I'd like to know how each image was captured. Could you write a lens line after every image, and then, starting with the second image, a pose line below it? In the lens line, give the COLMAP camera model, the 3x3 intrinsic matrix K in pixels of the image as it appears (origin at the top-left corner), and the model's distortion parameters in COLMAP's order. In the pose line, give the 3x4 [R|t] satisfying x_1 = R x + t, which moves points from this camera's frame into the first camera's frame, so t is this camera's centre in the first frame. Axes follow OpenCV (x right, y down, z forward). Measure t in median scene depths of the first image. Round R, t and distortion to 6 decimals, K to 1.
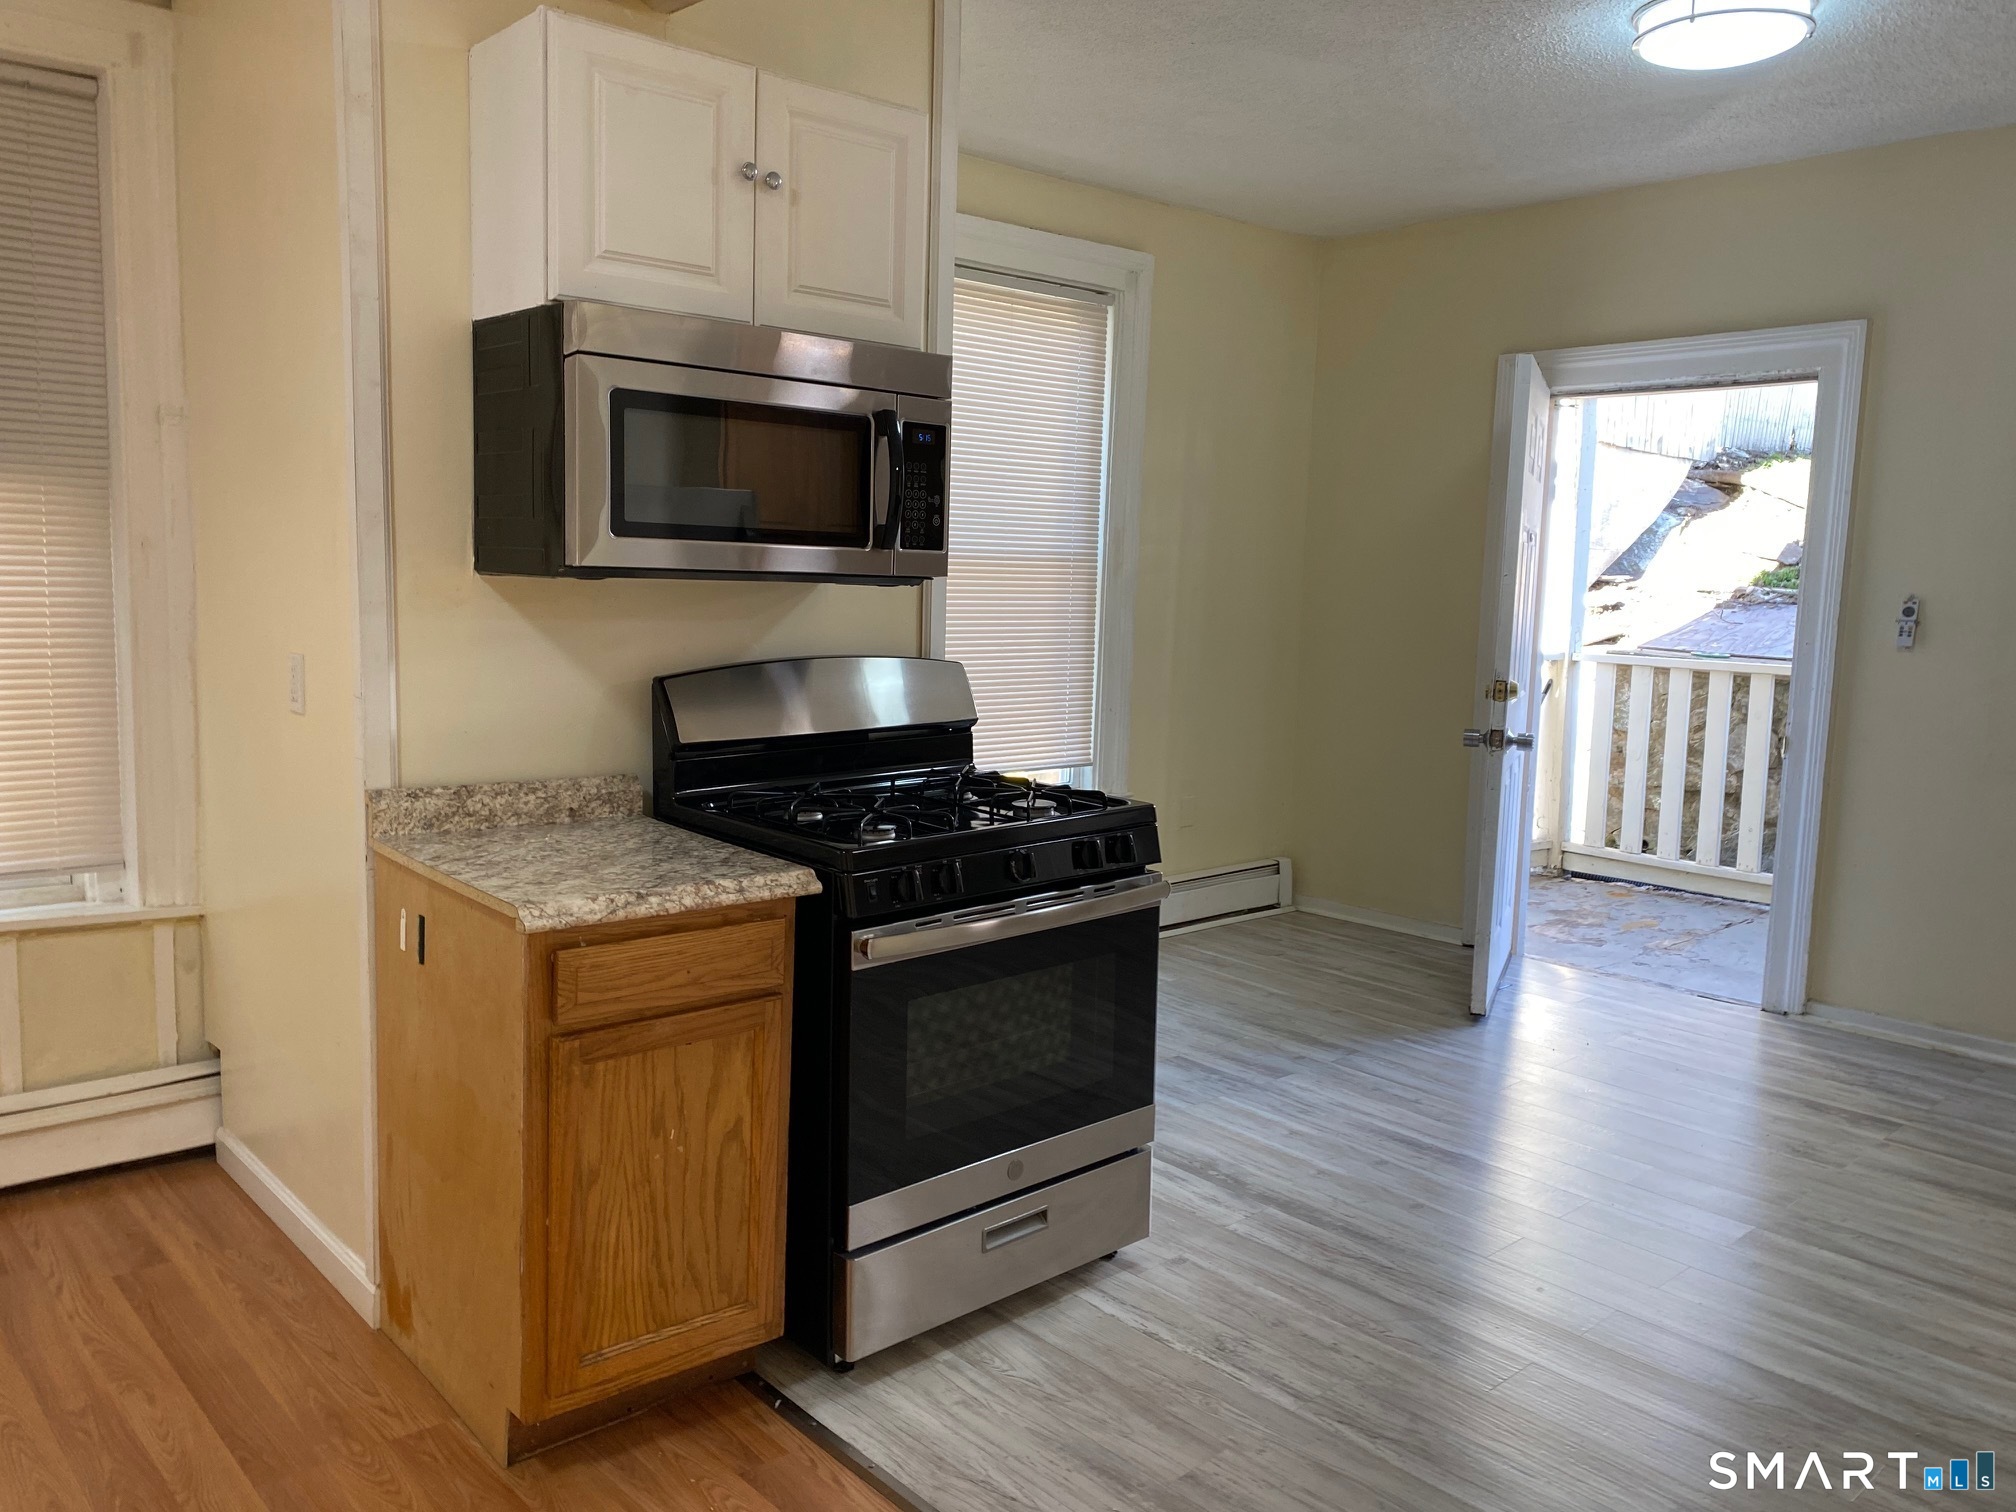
lens RADIAL K [[1532.4, 0, 1006.3], [0, 1532.4, 761.4], [0, 0, 1]] dist [0.035359, -0.024418]
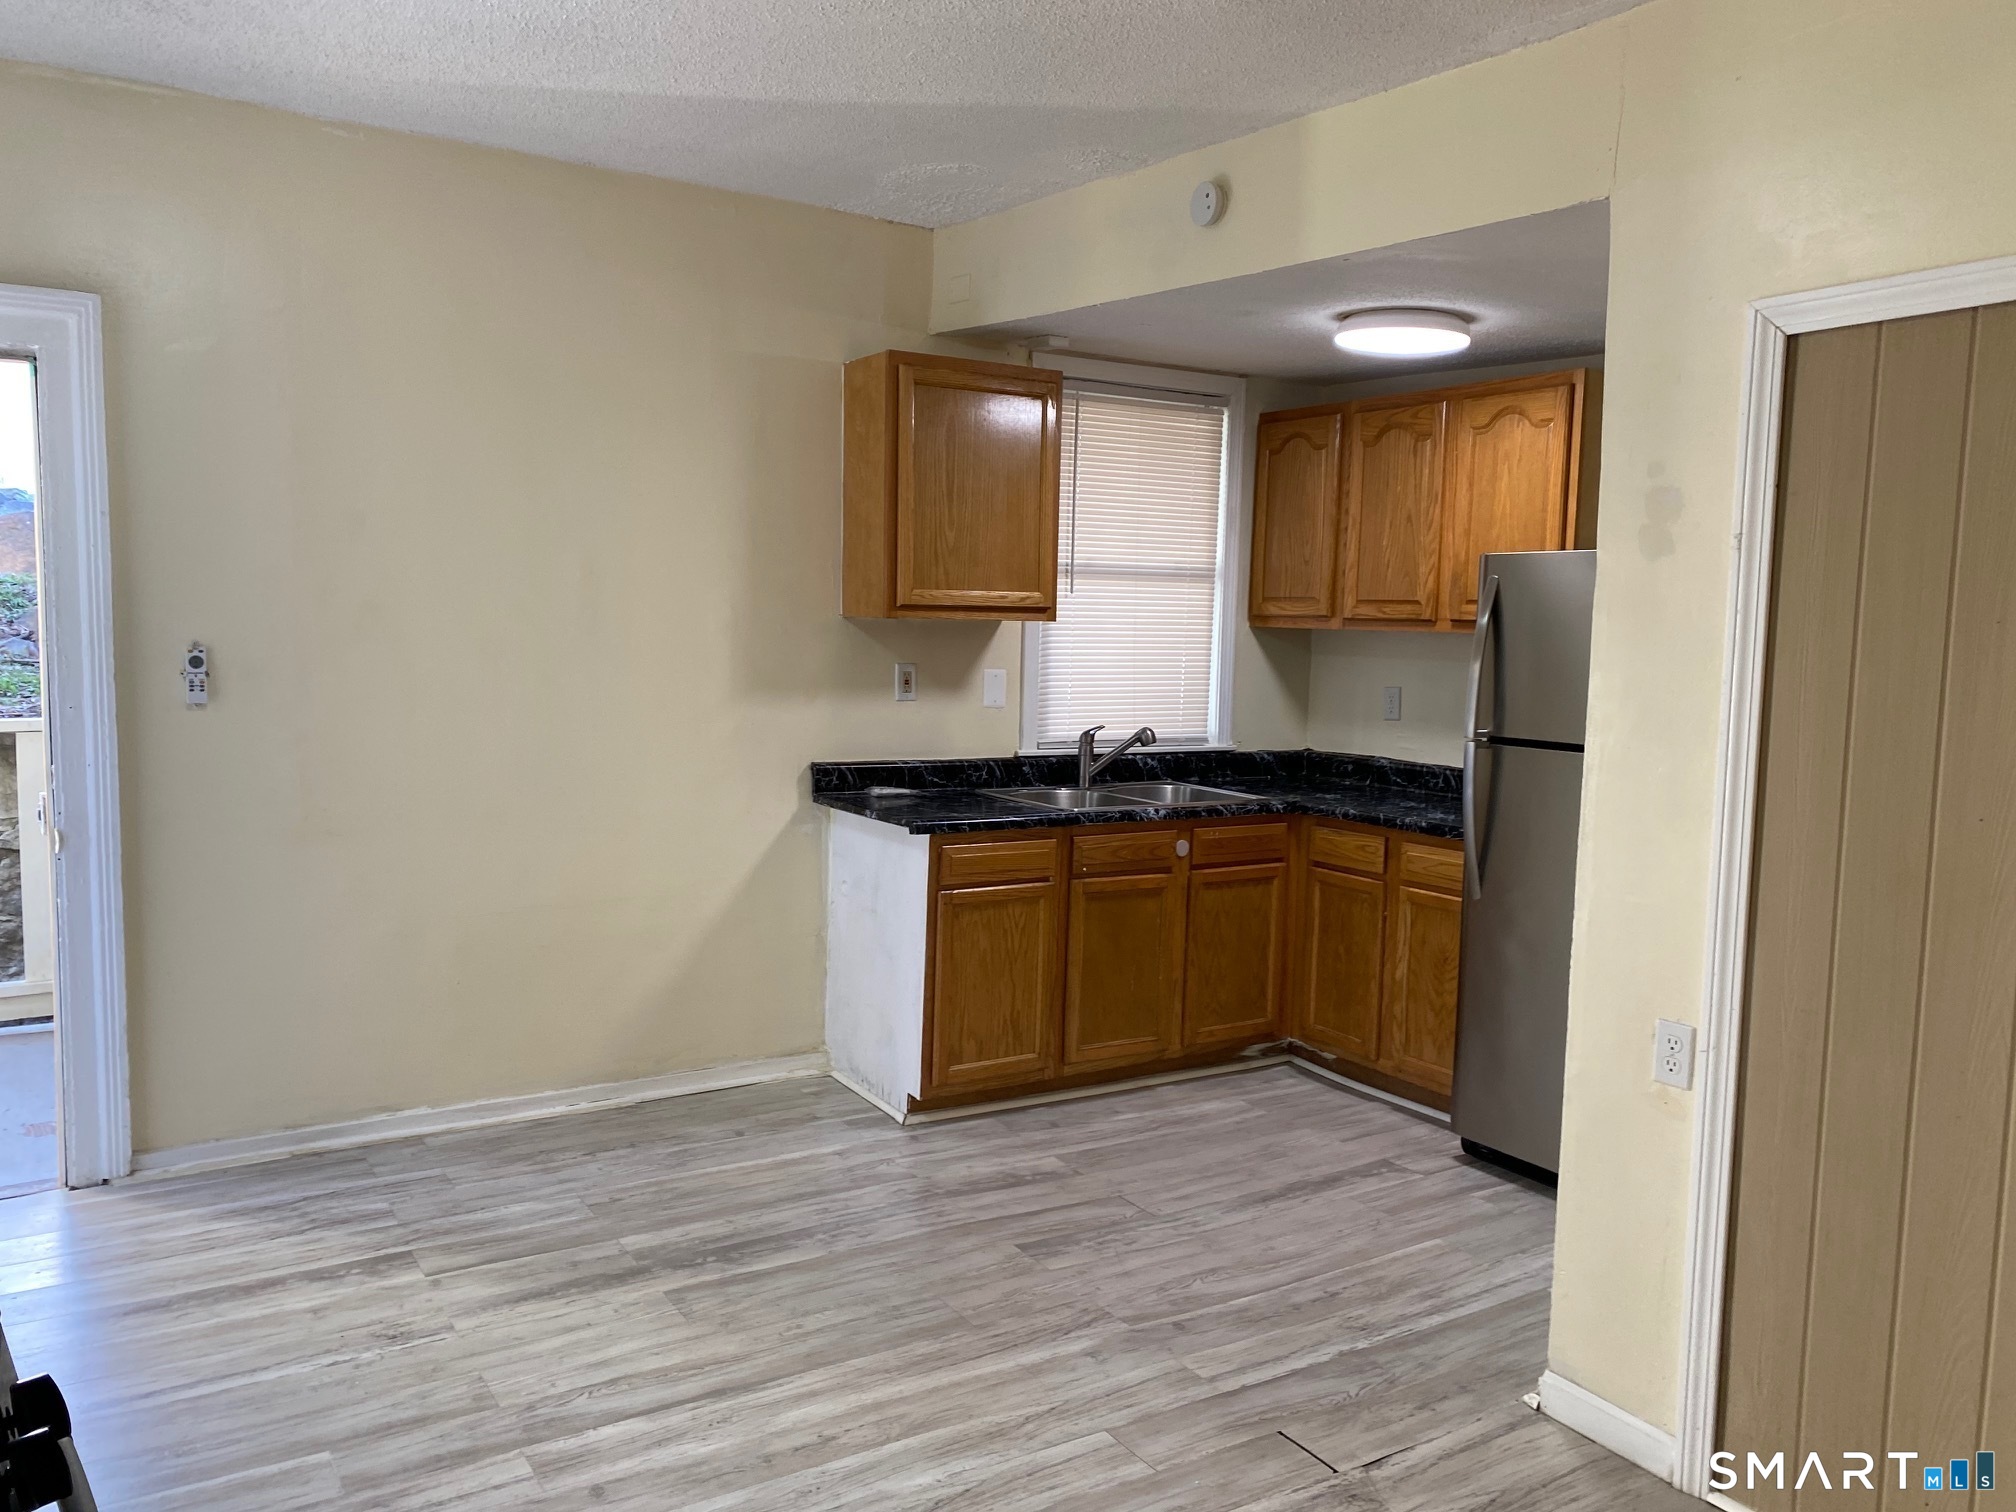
lens RADIAL K [[1532.4, 0, 1010.1], [0, 1532.4, 767.6], [0, 0, 1]] dist [0.035359, -0.024418]
pose [[0.180947, -0.114927, 0.976755, -0.185072], [0.104951, 0.989734, 0.097012, -0.087128], [-0.977877, 0.084957, 0.191151, 0.482046]]
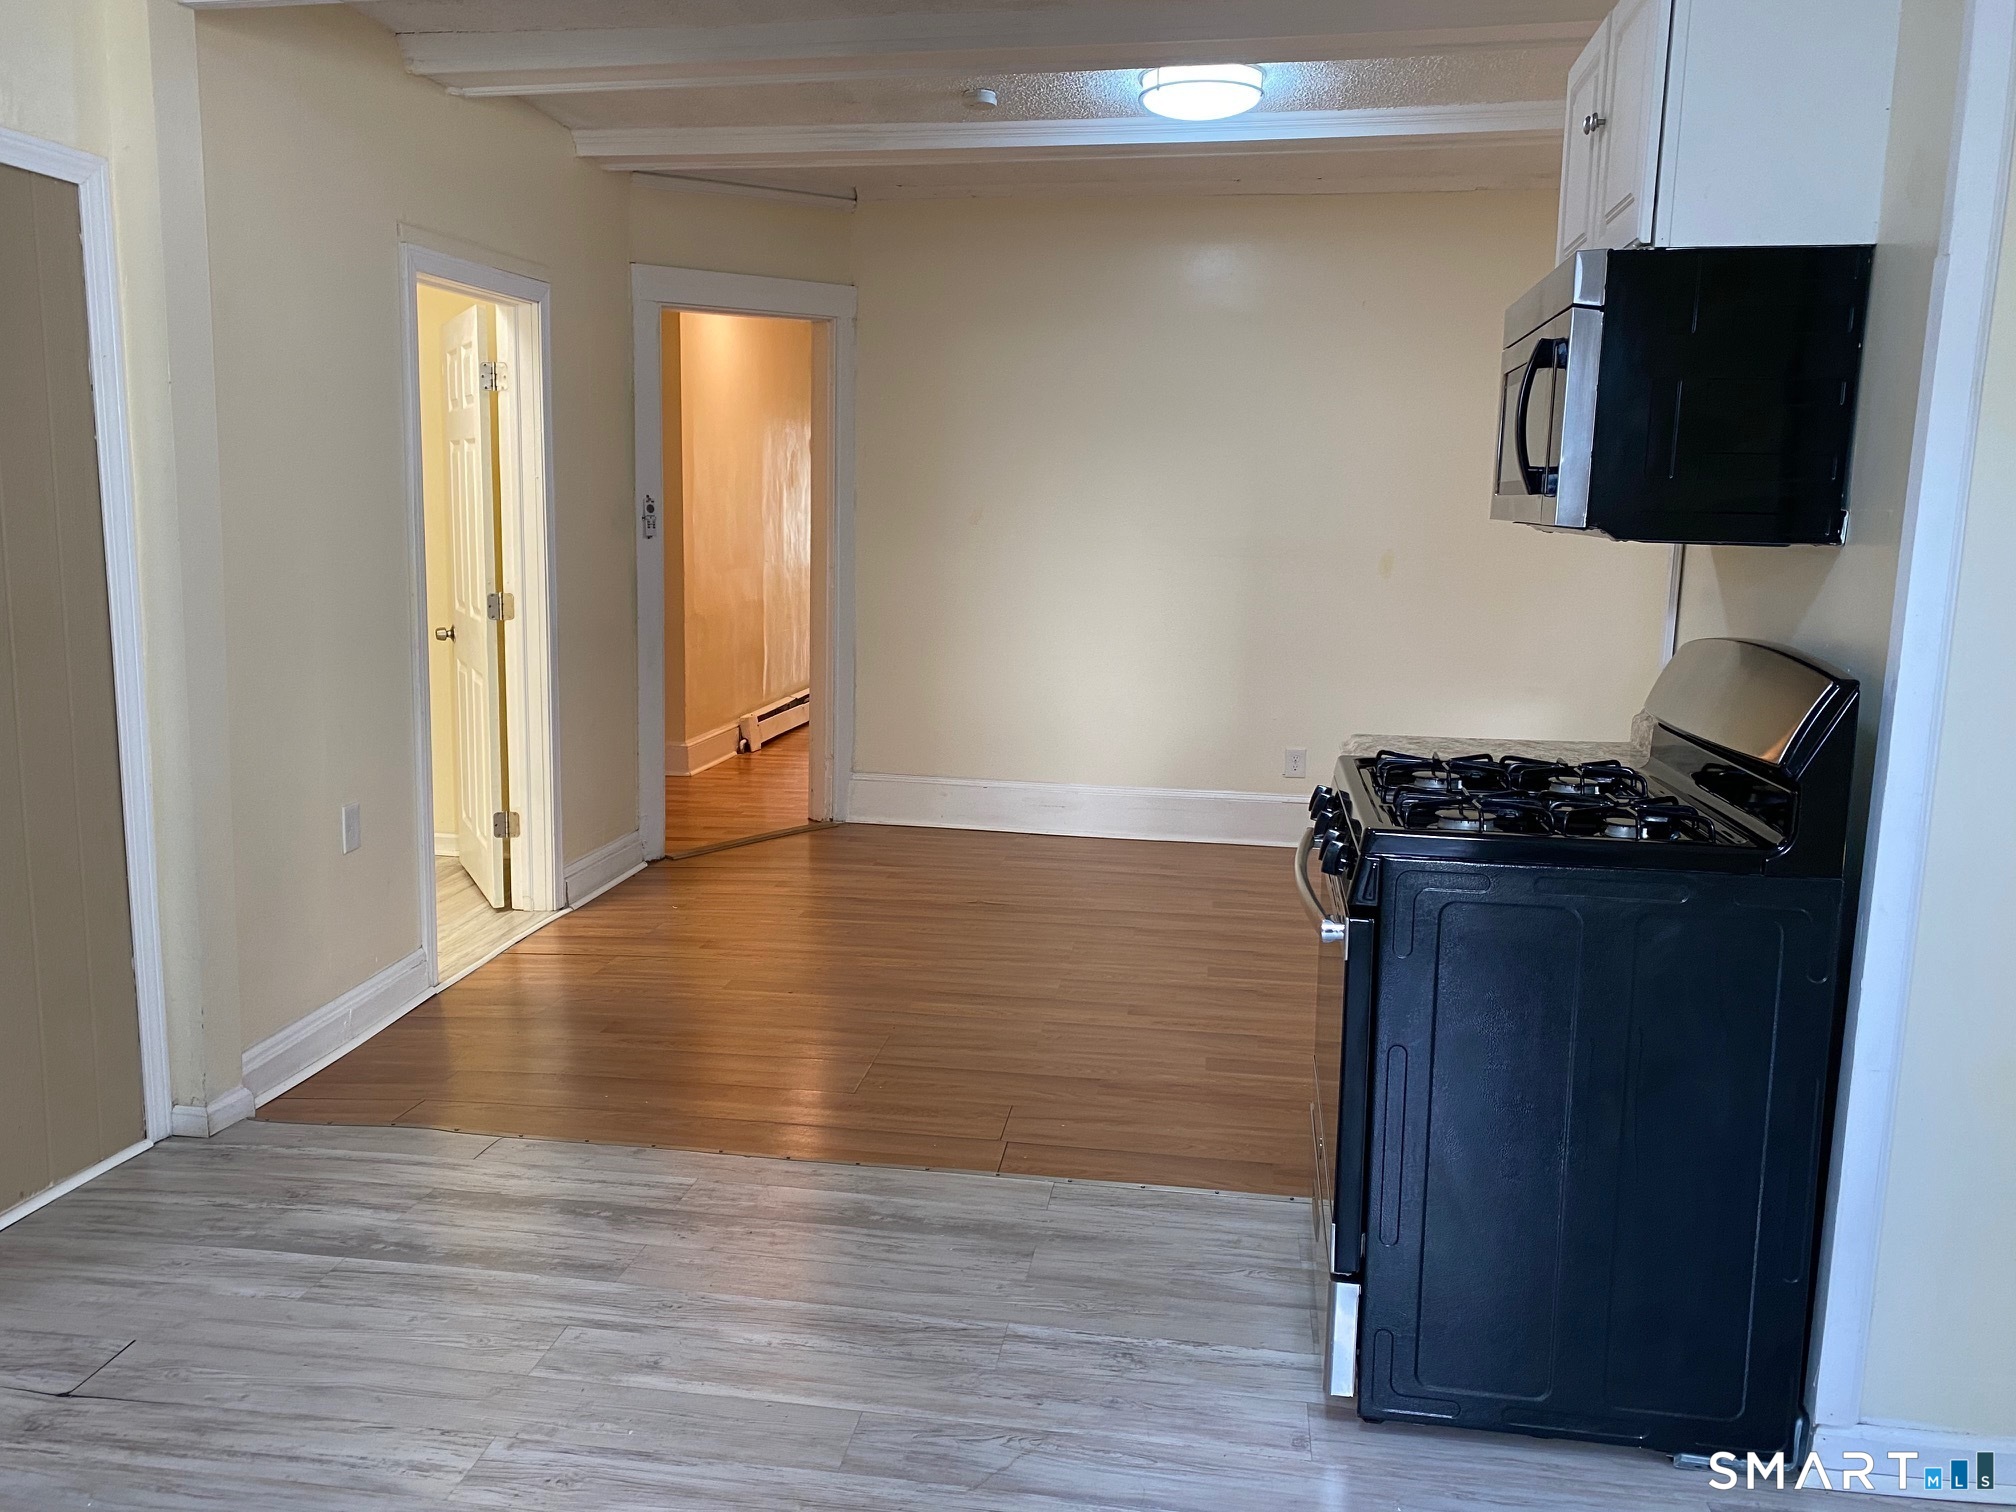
lens RADIAL K [[1532.4, 0, 991.9], [0, 1532.4, 729.1], [0, 0, 1]] dist [0.035359, -0.024418]
pose [[-0.779853, 0.054607, -0.623577, 0.531908], [-0.117306, 0.965790, 0.231278, -0.128909], [0.614873, 0.253512, -0.746768, 1.085996]]
